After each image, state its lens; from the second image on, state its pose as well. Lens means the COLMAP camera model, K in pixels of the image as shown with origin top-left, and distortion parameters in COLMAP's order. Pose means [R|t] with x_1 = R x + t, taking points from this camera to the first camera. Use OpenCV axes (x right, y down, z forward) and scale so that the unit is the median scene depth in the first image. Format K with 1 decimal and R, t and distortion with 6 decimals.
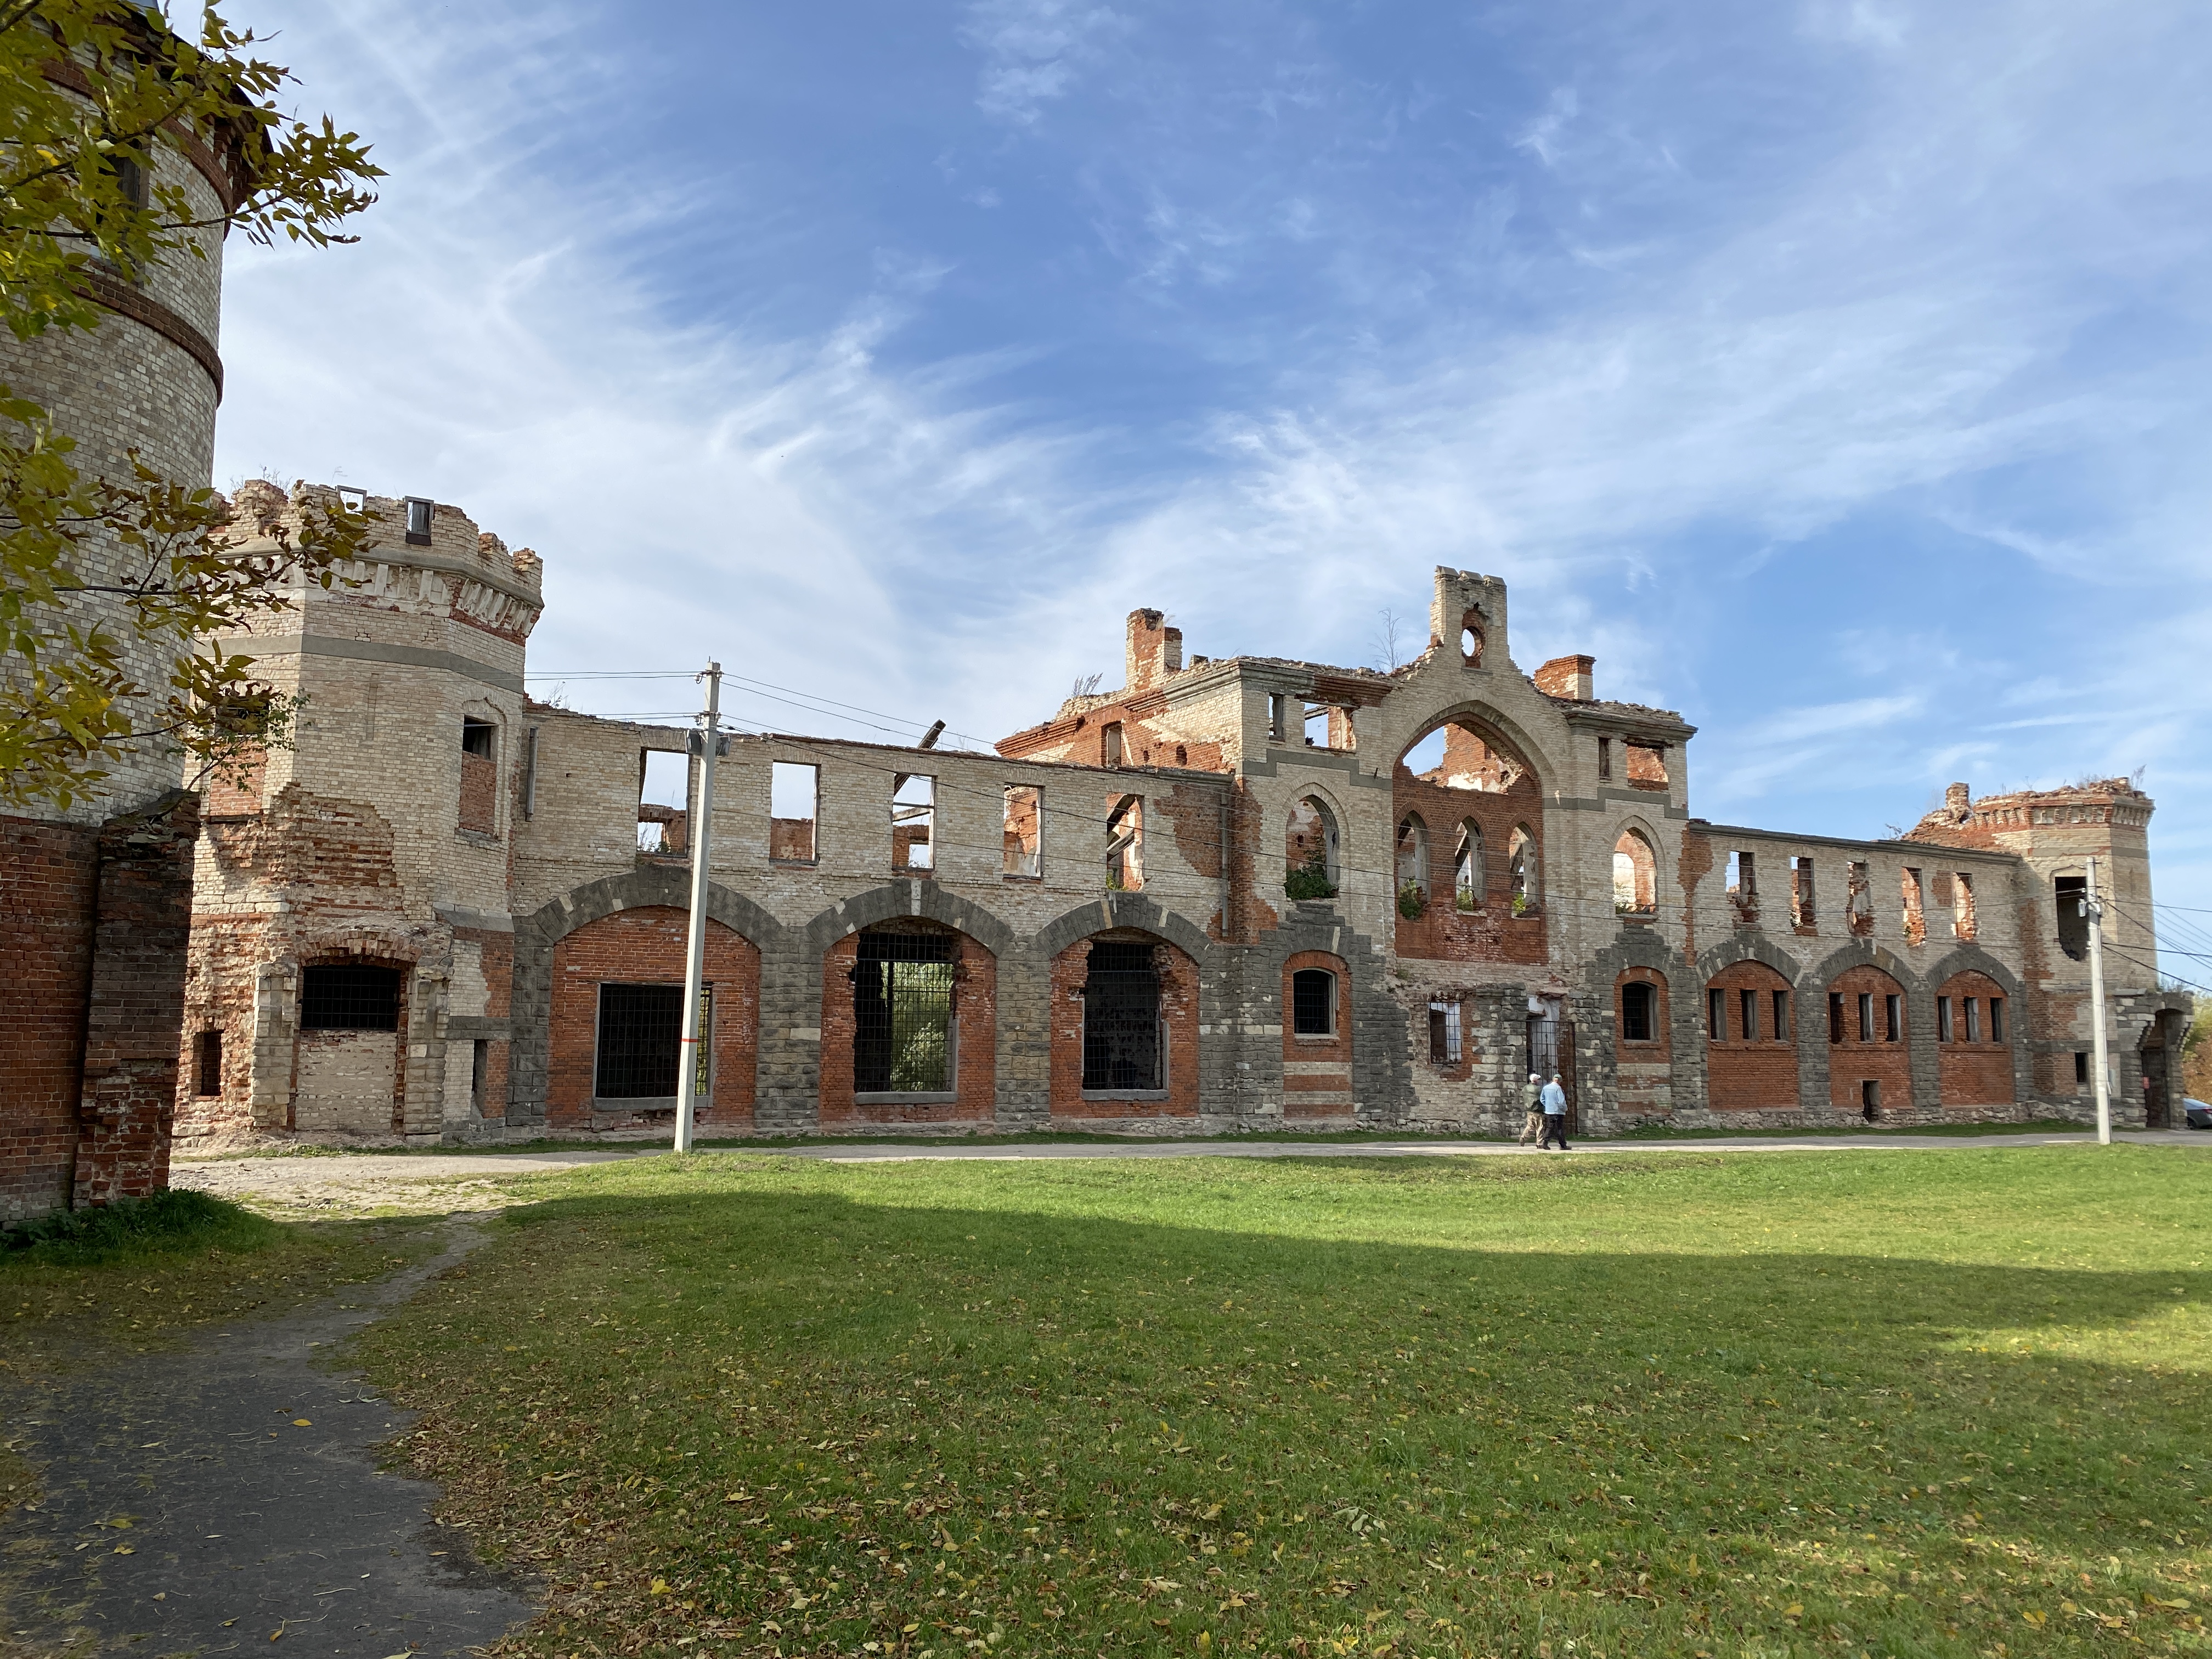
lens RADIAL K [[1668.3, 0, 1106.0], [0, 1668.3, 829.5], [0, 0, 1]] dist [0.129265, -0.210413]
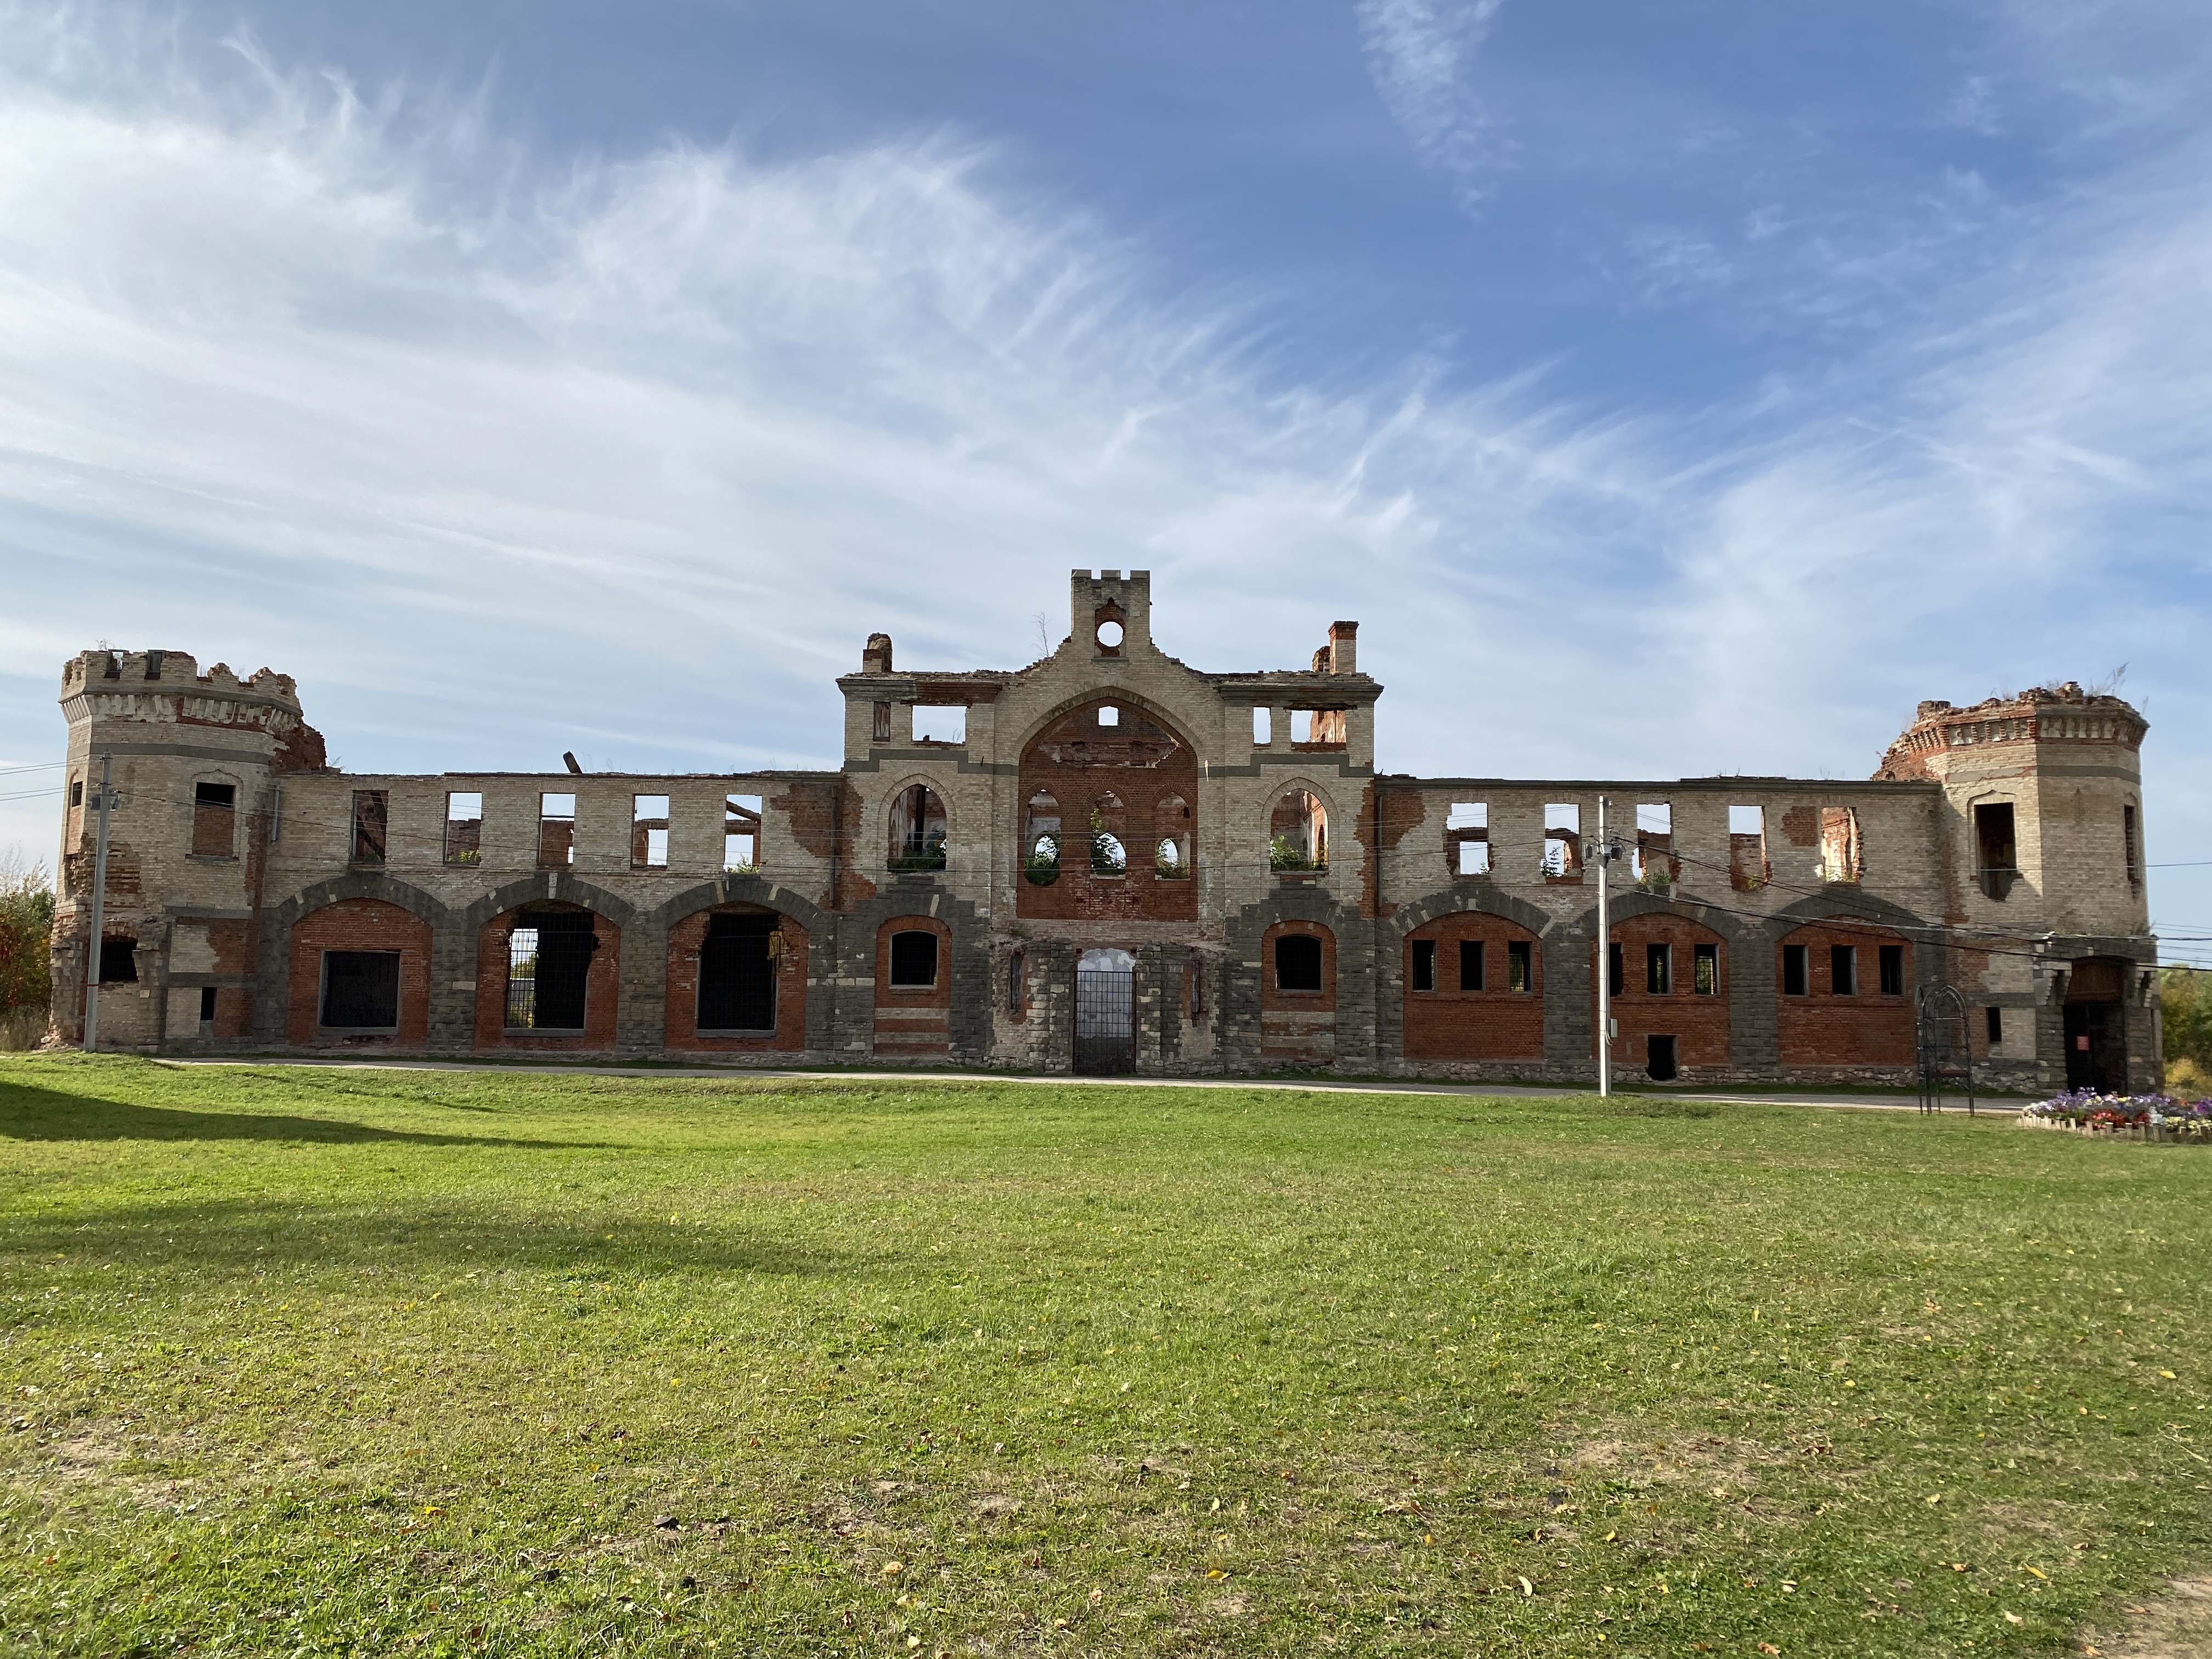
lens RADIAL K [[1668.3, 0, 1106.0], [0, 1668.3, 829.5], [0, 0, 1]] dist [0.129265, -0.210413]
pose [[0.861108, -0.052021, -0.505754, 0.853447], [0.059204, 0.998244, -0.001877, 0.022003], [0.504964, -0.028326, 0.862676, 0.044149]]
